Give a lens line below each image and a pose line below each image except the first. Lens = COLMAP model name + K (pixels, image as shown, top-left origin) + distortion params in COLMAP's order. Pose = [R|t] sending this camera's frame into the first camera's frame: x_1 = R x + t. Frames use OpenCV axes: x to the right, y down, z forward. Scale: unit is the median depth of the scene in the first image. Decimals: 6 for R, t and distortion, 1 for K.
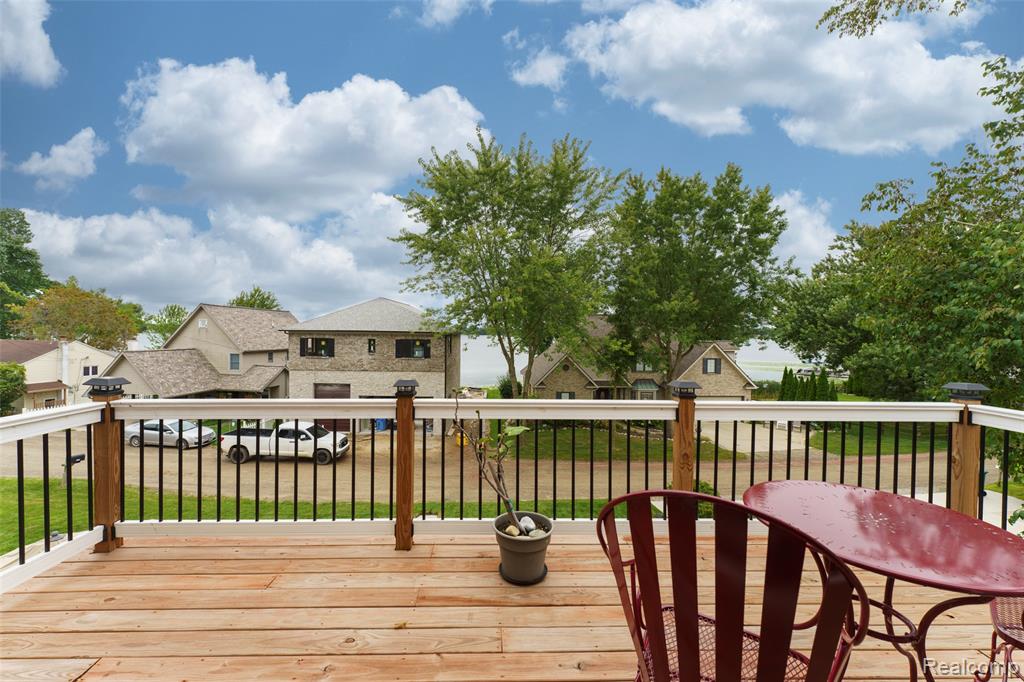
lens RADIAL K [[440.9, 0, 512.0], [0, 440.9, 341.0], [0, 0, 1]] dist [-0.001270, -0.000036]
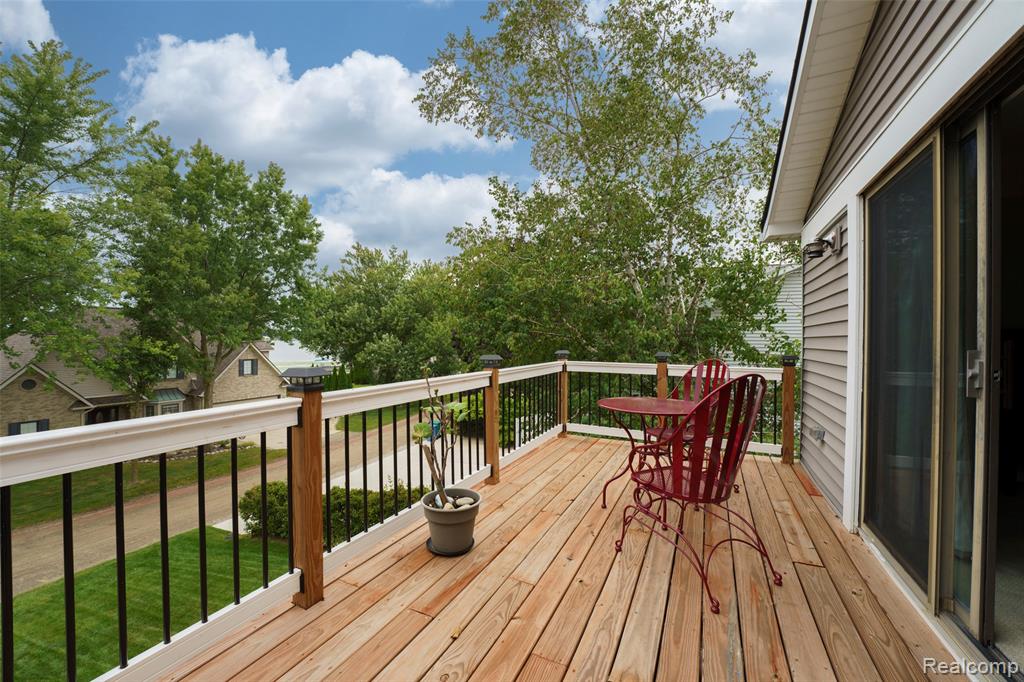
lens RADIAL K [[440.9, 0, 512.0], [0, 440.9, 341.0], [0, 0, 1]] dist [-0.001270, -0.000036]
pose [[0.446385, -0.013208, 0.894744, -0.162569], [0.020507, 0.999779, 0.004528, 0.008298], [-0.894606, 0.016327, 0.446557, 0.068910]]
